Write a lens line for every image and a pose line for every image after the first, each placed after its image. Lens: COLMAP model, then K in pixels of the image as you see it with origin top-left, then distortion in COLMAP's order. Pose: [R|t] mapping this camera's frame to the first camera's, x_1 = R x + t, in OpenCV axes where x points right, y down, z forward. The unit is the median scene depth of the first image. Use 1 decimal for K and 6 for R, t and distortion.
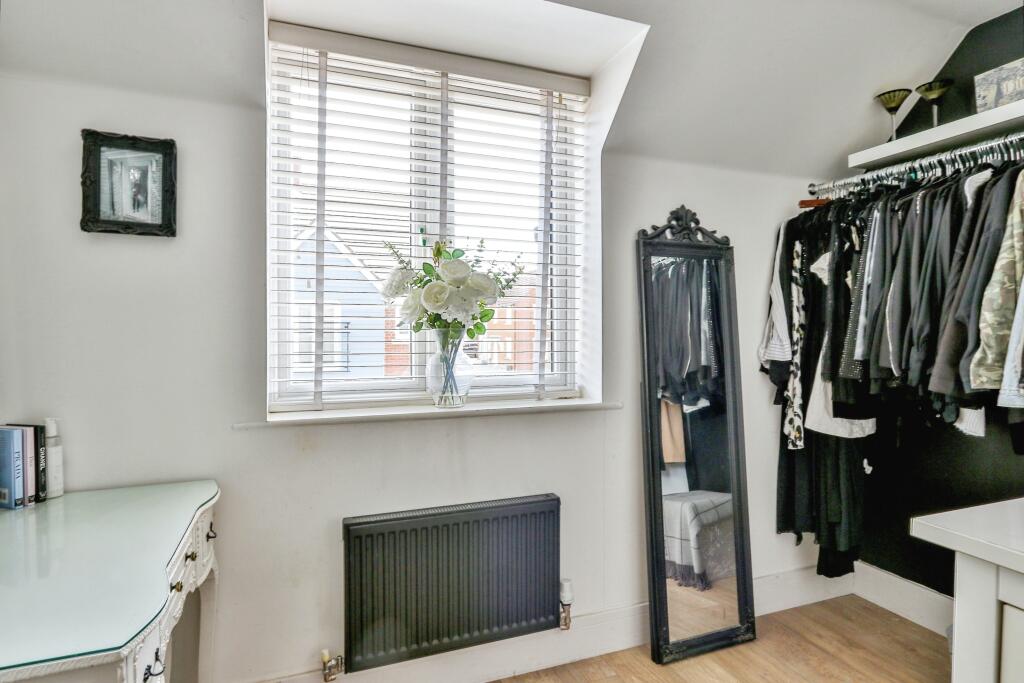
lens RADIAL K [[549.0, 0, 512.9], [0, 549.0, 334.6], [0, 0, 1]] dist [-0.004613, -0.001459]
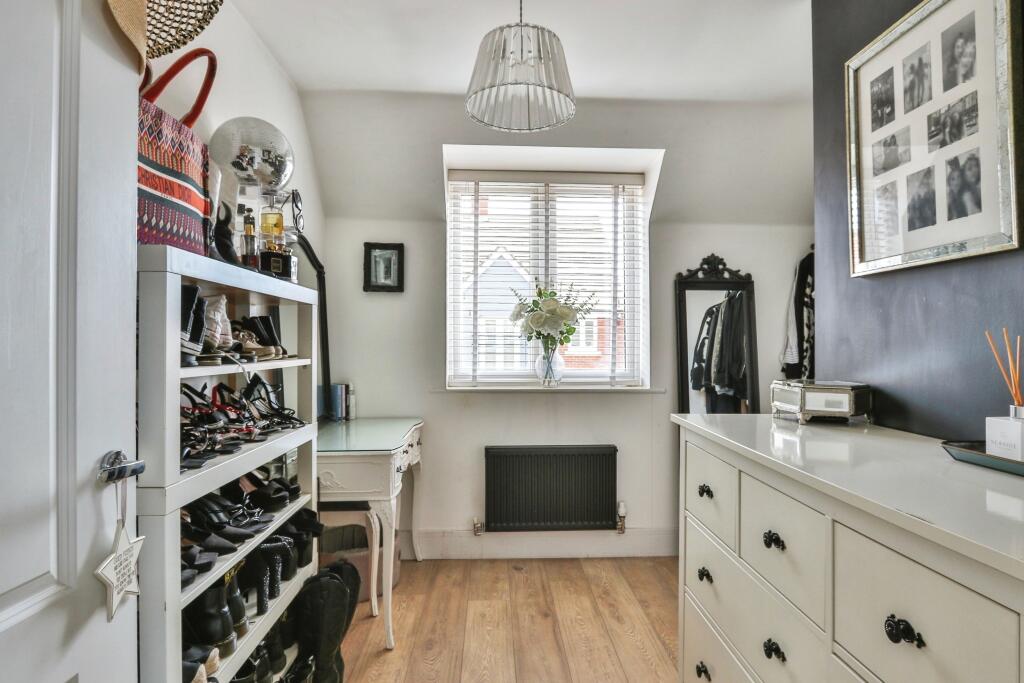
lens RADIAL K [[542.1, 0, 517.1], [0, 542.1, 347.5], [0, 0, 1]] dist [-0.000903, -0.012987]
pose [[0.946520, 0.007202, -0.322566, 0.318125], [-0.005700, 0.999968, 0.005602, 0.004993], [0.322596, -0.003463, 0.946530, -0.566117]]
